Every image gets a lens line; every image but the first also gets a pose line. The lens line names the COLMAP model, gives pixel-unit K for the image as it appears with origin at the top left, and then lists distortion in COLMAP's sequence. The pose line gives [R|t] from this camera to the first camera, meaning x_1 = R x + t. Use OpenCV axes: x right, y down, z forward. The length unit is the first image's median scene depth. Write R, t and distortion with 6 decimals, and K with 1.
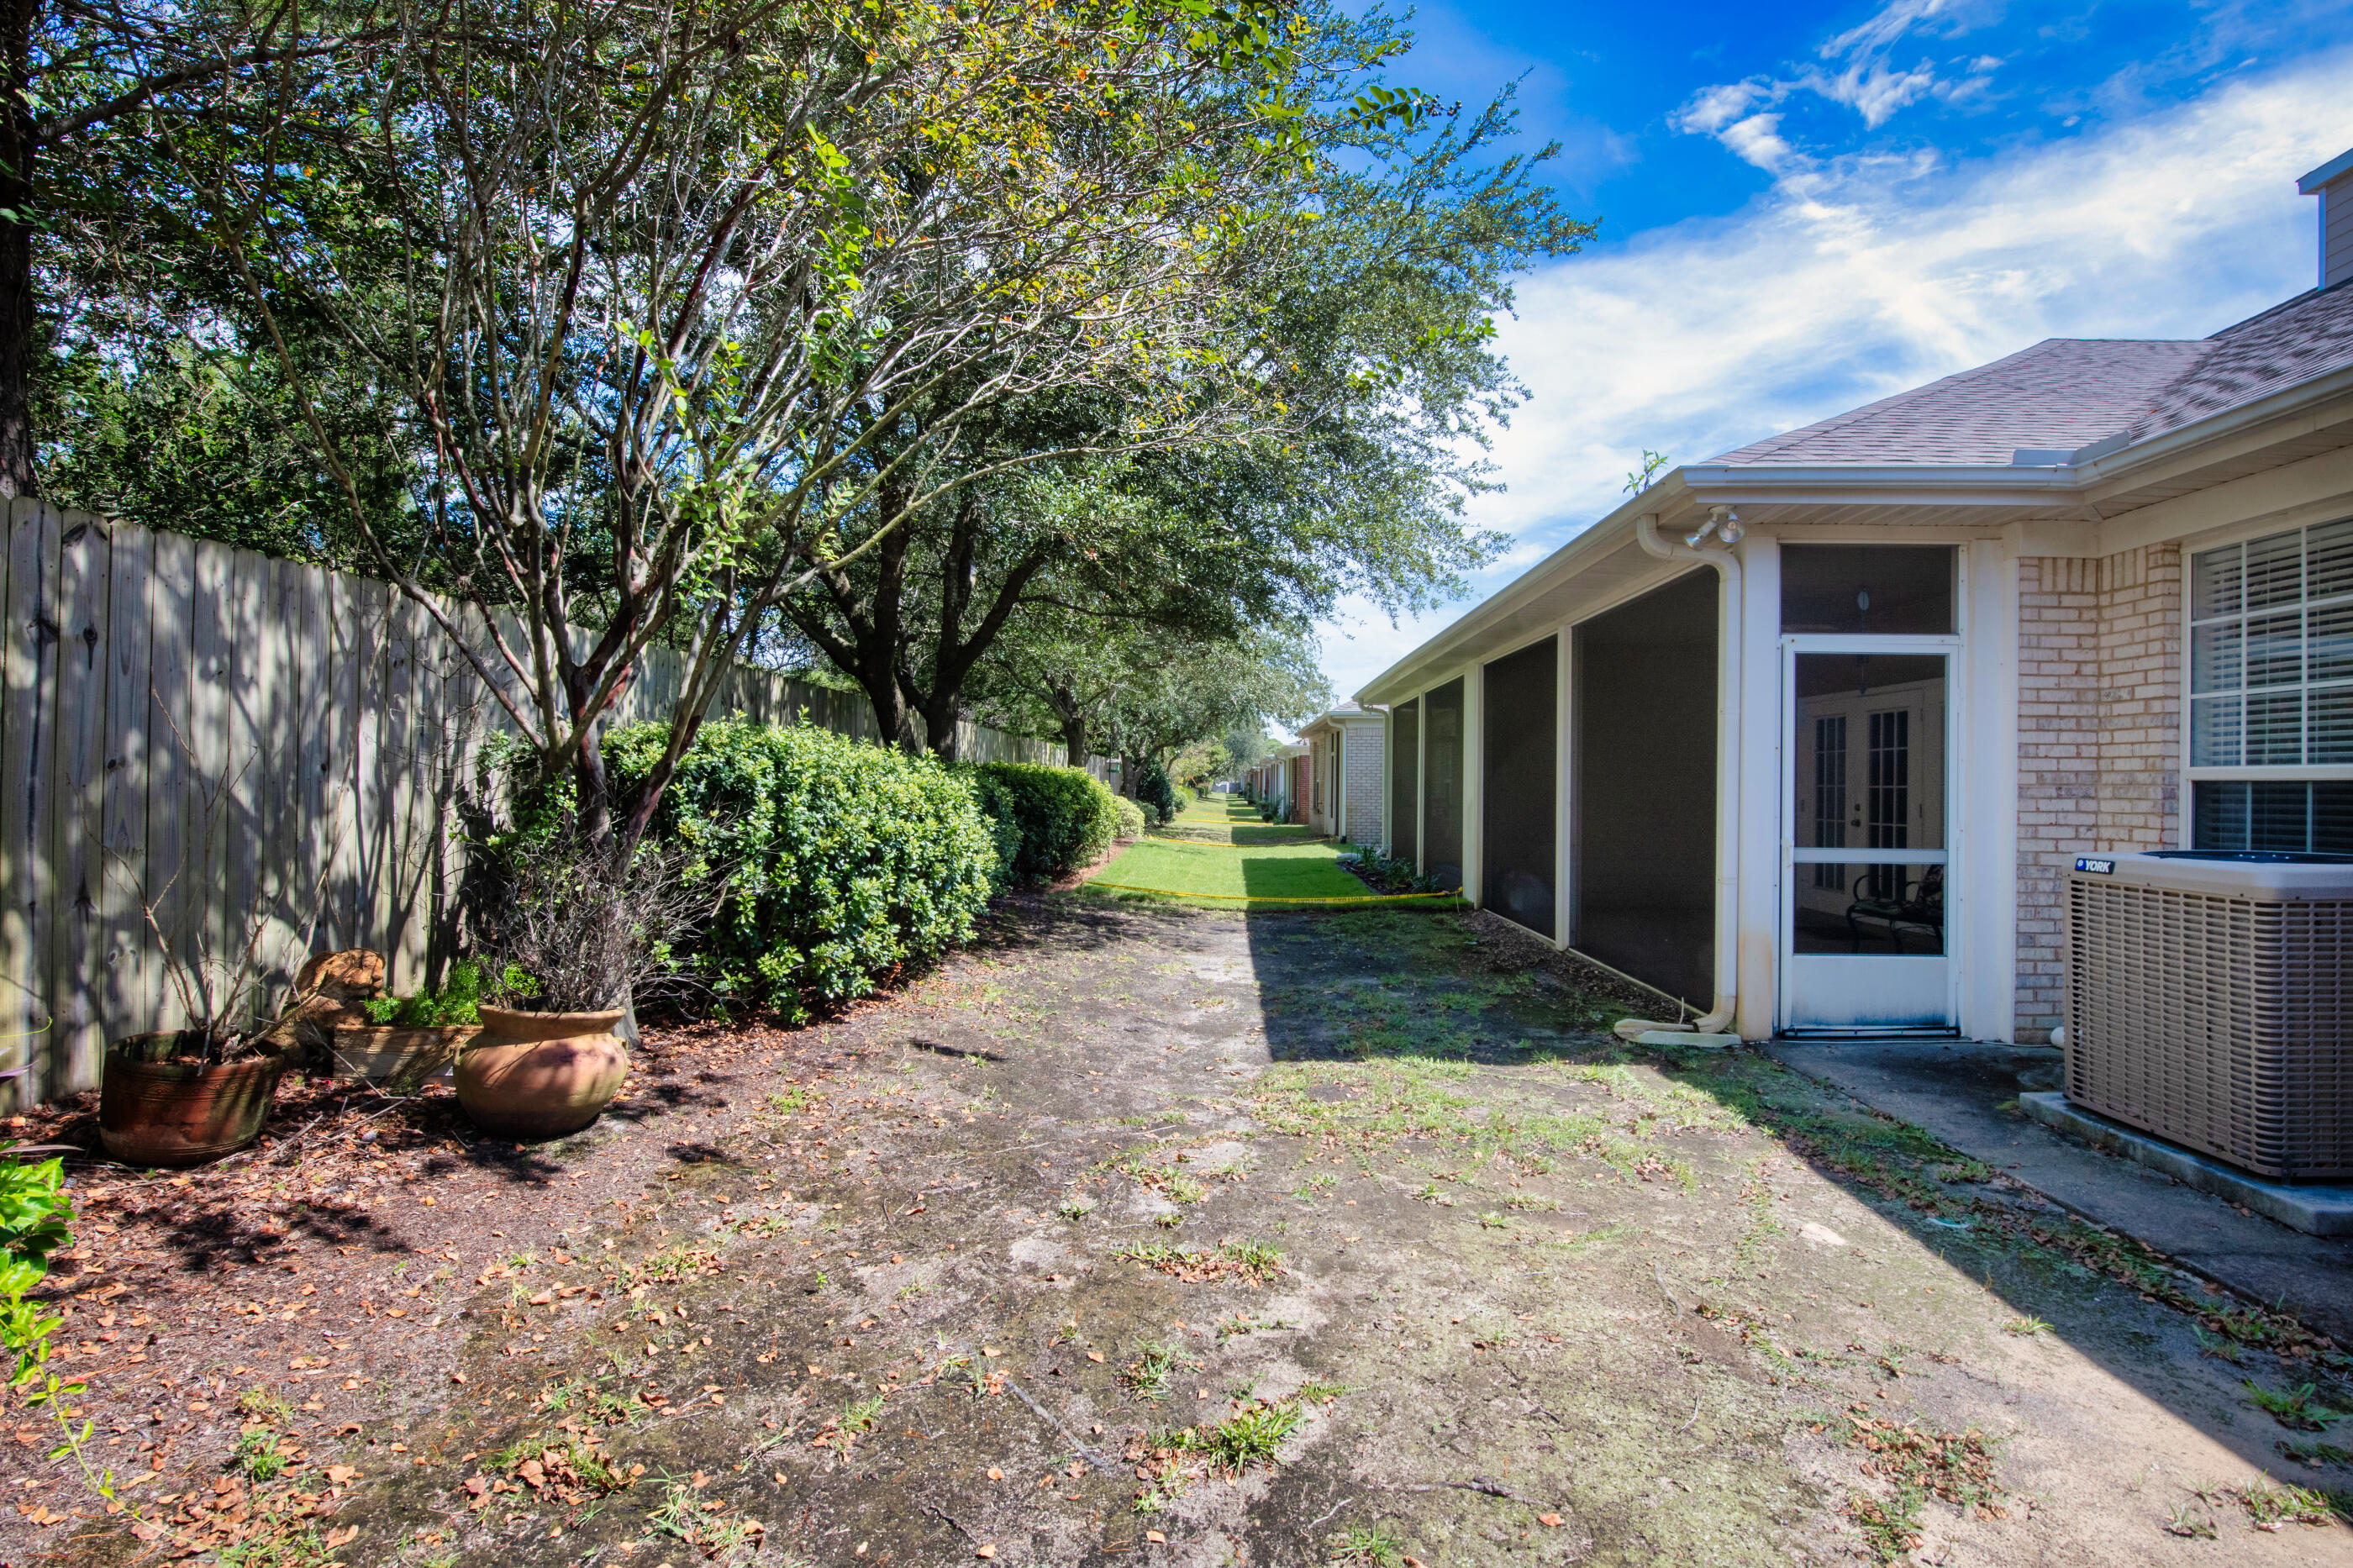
lens RADIAL K [[1074.4, 0, 1176.5], [0, 1074.4, 784.0], [0, 0, 1]] dist [0.010016, -0.009345]
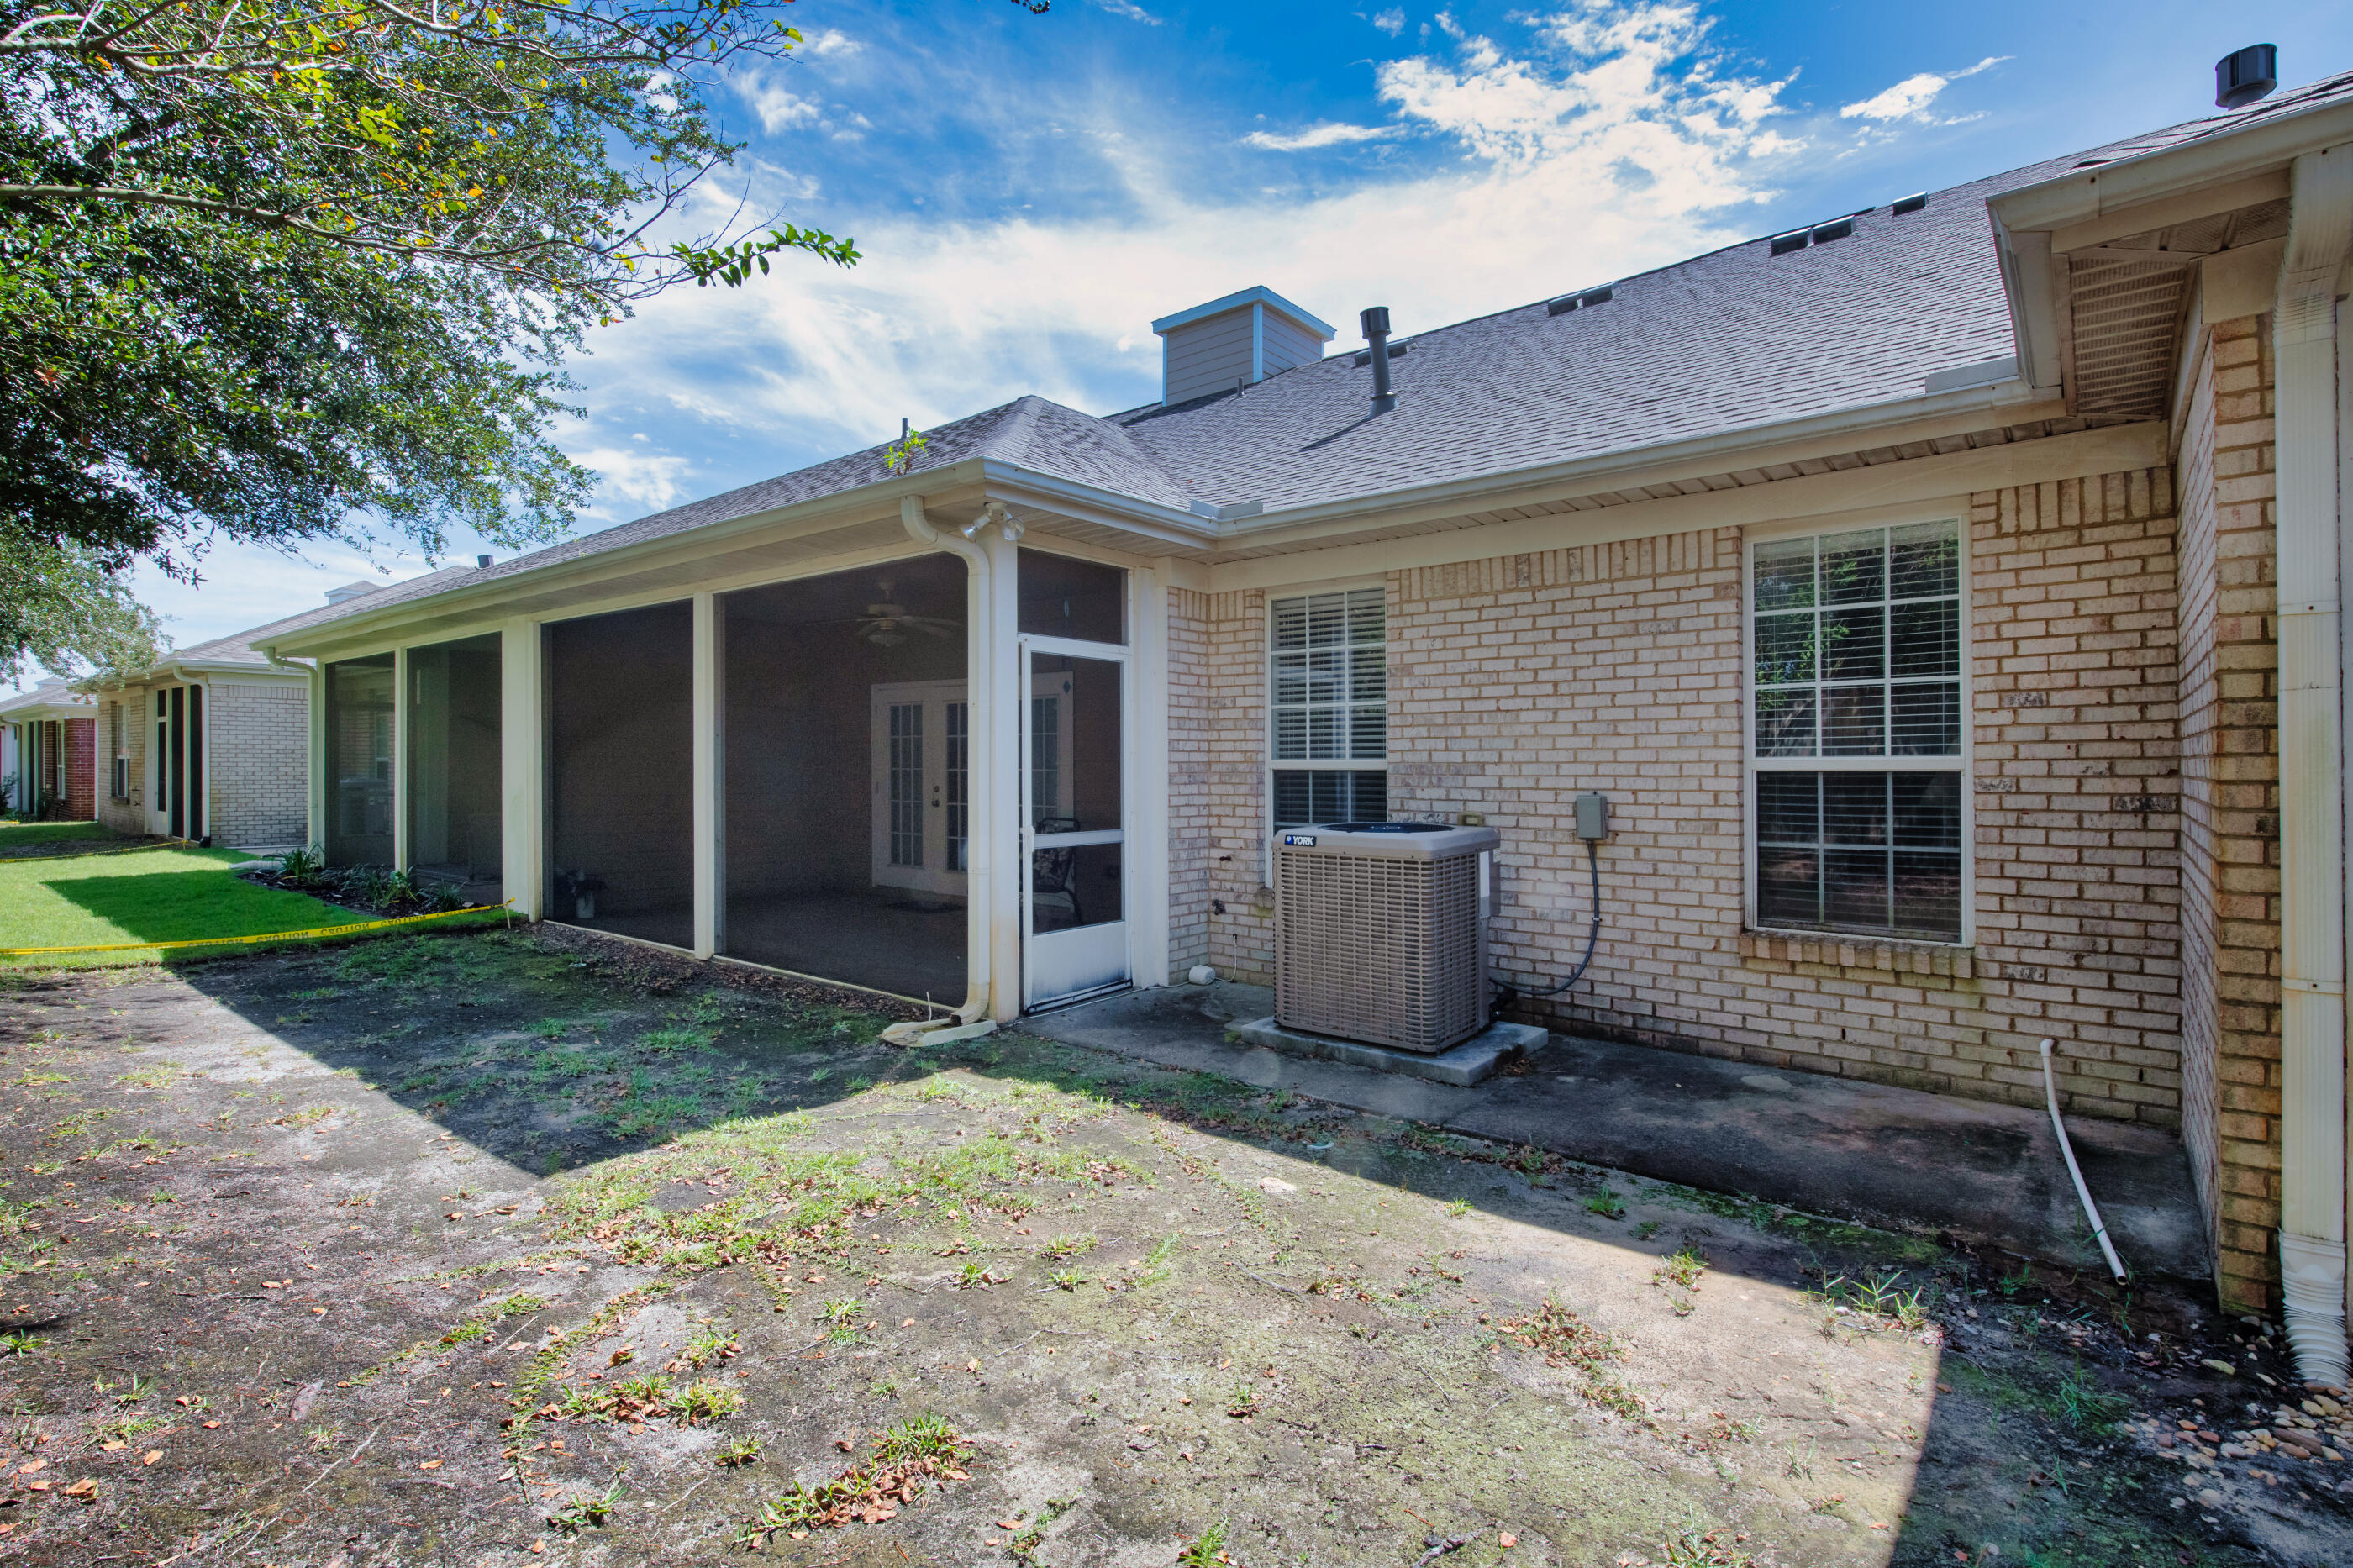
lens RADIAL K [[1135.1, 0, 1176.5], [0, 1135.1, 784.0], [0, 0, 1]] dist [-0.004732, 0.000310]
pose [[0.616626, -0.019342, 0.787018, -0.260068], [0.001850, 0.999731, 0.023121, -0.019813], [-0.787254, -0.012801, 0.616496, 0.234916]]
